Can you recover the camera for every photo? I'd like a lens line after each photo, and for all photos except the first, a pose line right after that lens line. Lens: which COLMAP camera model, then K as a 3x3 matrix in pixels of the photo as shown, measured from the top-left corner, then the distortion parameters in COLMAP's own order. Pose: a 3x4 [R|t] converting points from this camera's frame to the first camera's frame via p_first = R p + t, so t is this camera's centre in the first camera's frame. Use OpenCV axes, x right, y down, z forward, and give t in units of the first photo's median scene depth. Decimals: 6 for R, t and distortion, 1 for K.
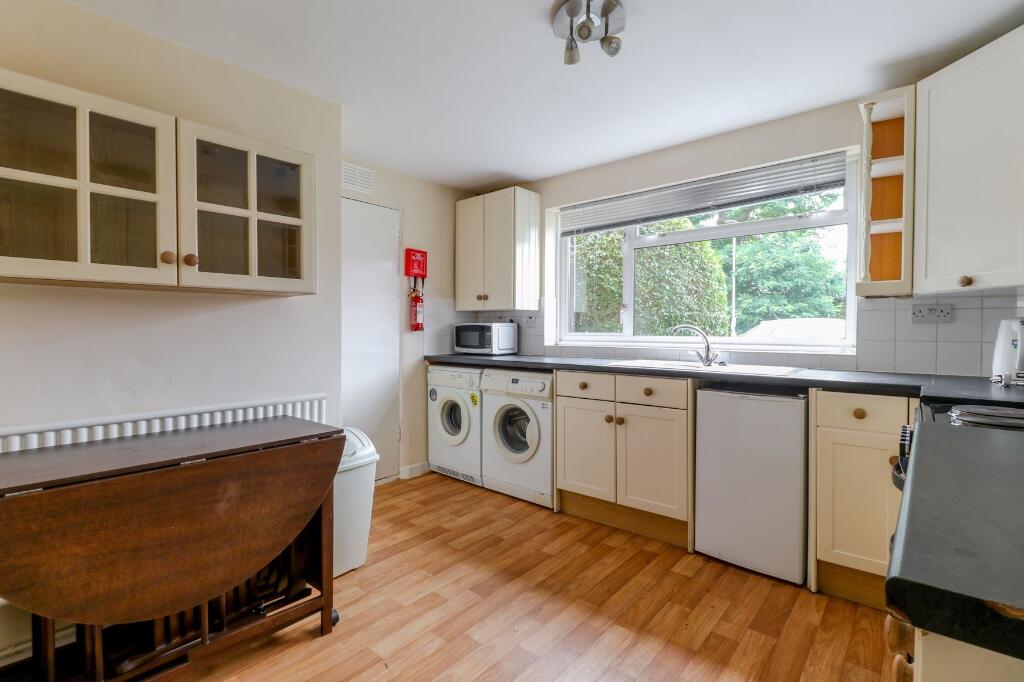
lens RADIAL K [[473.1, 0, 500.8], [0, 473.1, 332.5], [0, 0, 1]] dist [0.002837, -0.014732]
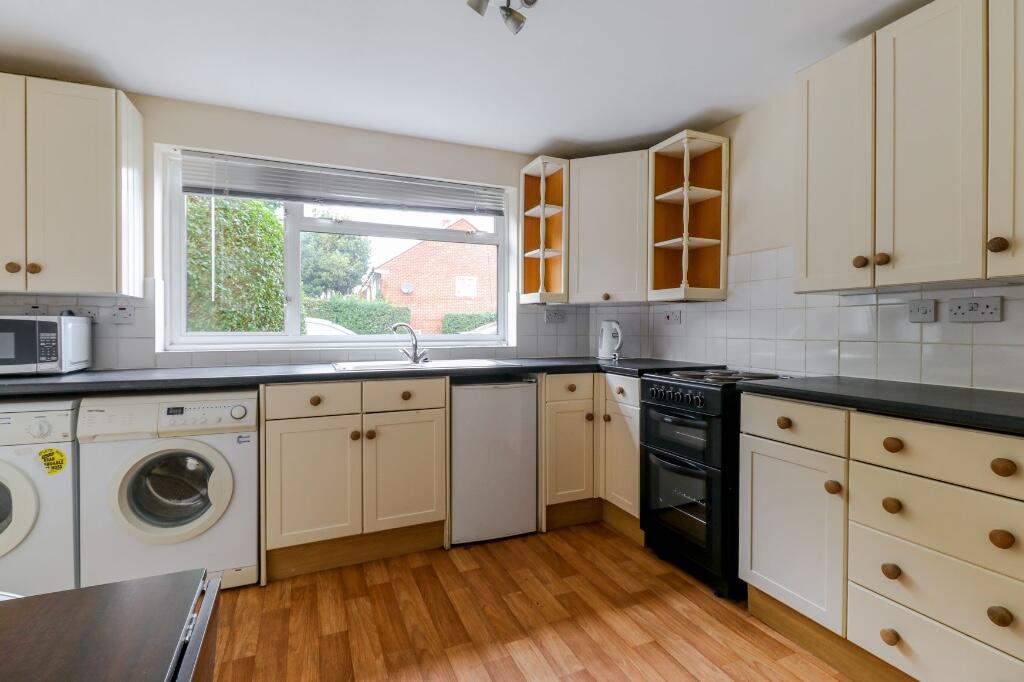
lens RADIAL K [[473.1, 0, 500.8], [0, 473.1, 332.5], [0, 0, 1]] dist [0.002837, -0.014732]
pose [[0.430611, -0.010819, 0.902473, -0.409766], [0.007627, 0.999936, 0.008348, -0.002627], [-0.902505, 0.003289, 0.430666, 0.417309]]
